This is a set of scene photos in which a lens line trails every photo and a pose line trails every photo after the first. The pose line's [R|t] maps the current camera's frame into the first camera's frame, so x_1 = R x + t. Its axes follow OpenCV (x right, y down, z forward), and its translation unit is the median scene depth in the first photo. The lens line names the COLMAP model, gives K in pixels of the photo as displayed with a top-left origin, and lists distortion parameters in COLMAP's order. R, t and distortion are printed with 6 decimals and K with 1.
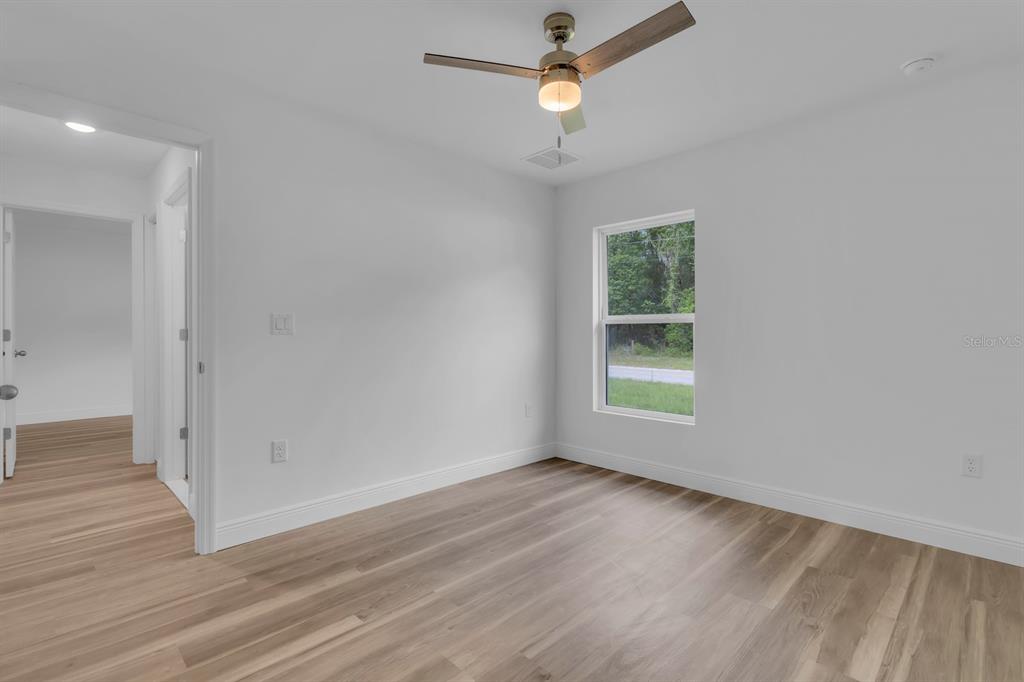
lens RADIAL K [[481.8, 0, 515.7], [0, 481.8, 343.2], [0, 0, 1]] dist [-0.000744, -0.000366]
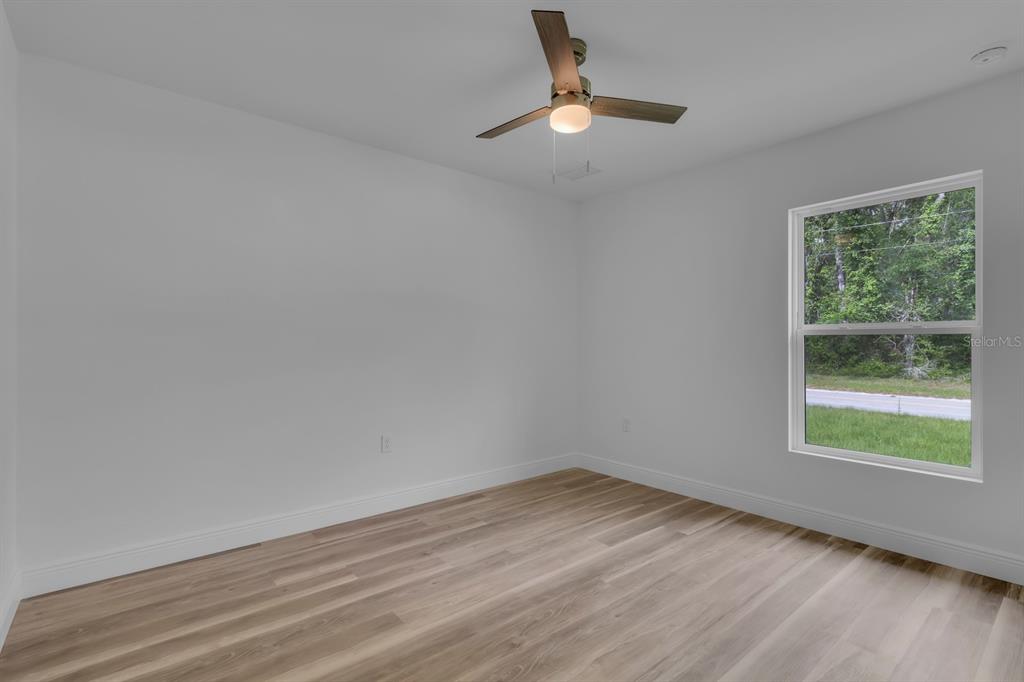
lens RADIAL K [[481.8, 0, 511.5], [0, 481.8, 337.0], [0, 0, 1]] dist [-0.000744, -0.000366]
pose [[0.997088, 0.002026, -0.076238, -0.150285], [-0.004985, 0.999241, -0.038638, -0.002541], [0.076102, 0.038906, 0.996341, 0.154838]]
